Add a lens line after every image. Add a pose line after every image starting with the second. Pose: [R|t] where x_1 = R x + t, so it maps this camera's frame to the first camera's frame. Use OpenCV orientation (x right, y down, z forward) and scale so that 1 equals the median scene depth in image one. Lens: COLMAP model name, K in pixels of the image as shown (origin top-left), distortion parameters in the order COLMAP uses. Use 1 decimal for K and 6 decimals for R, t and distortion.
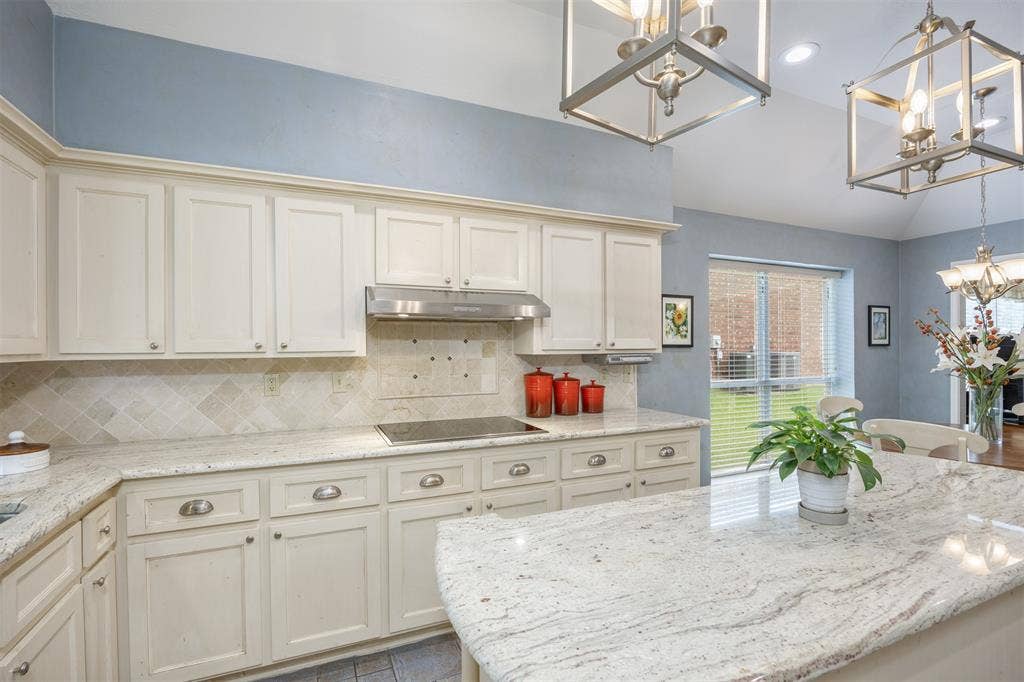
lens RADIAL K [[472.6, 0, 507.6], [0, 472.6, 348.6], [0, 0, 1]] dist [0.003532, 0.000266]
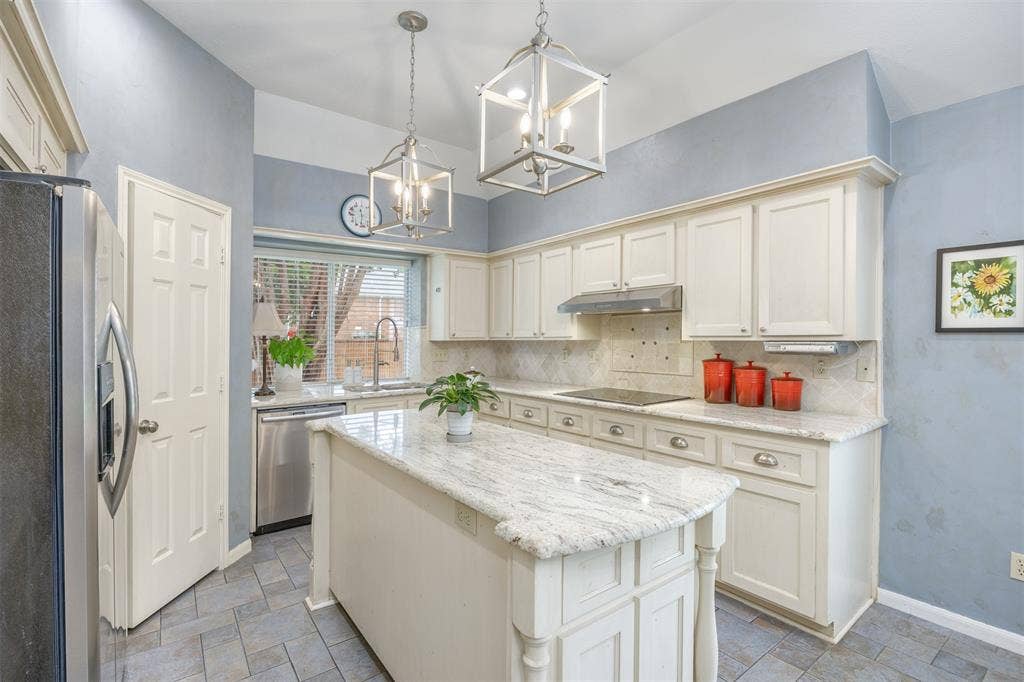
lens RADIAL K [[472.6, 0, 514.7], [0, 472.6, 338.8], [0, 0, 1]] dist [0.003532, 0.000266]
pose [[0.249799, 0.005108, -0.968284, 0.973678], [0.000617, 0.999985, 0.005434, 0.002705], [0.968297, -0.001955, 0.249792, 0.340384]]
